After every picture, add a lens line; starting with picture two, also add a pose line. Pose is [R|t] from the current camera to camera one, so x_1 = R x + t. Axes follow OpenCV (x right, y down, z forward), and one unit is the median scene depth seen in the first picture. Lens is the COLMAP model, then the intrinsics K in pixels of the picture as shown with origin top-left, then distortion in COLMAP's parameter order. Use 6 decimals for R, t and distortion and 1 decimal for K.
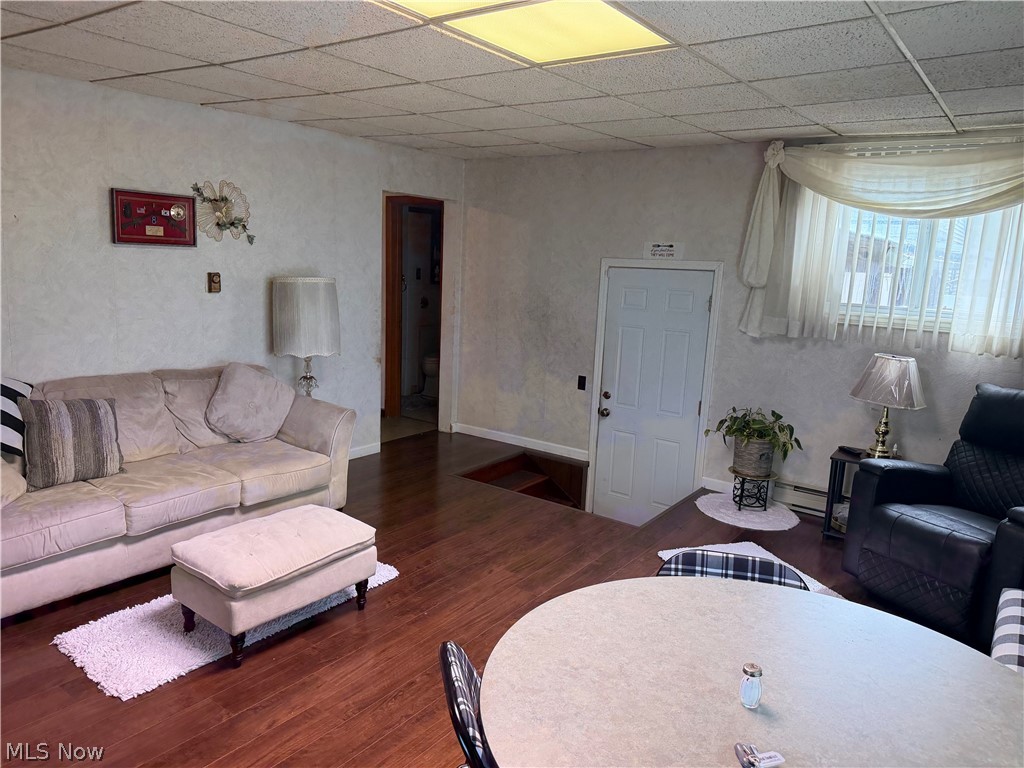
lens RADIAL K [[705.8, 0, 506.5], [0, 705.8, 383.9], [0, 0, 1]] dist [0.006014, -0.018045]
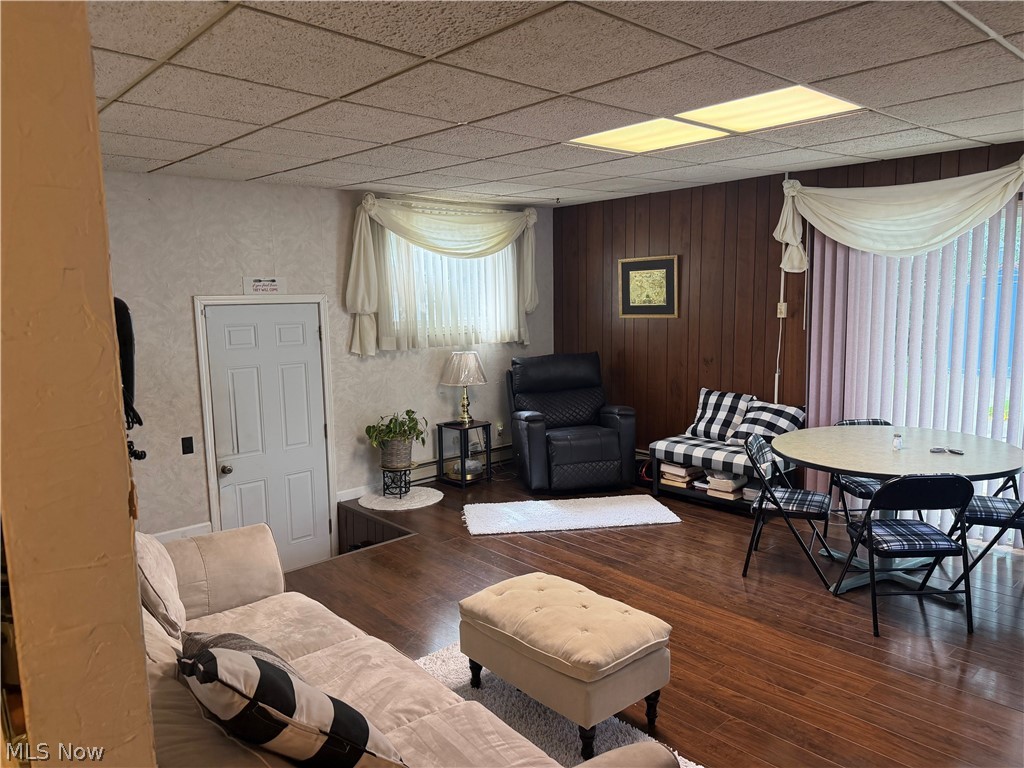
lens RADIAL K [[705.8, 0, 506.5], [0, 705.8, 383.9], [0, 0, 1]] dist [0.006014, -0.018045]
pose [[0.179735, -0.163901, 0.969965, -0.802799], [0.200142, 0.971492, 0.127072, -0.132667], [-0.963140, 0.171291, 0.207414, 0.581230]]
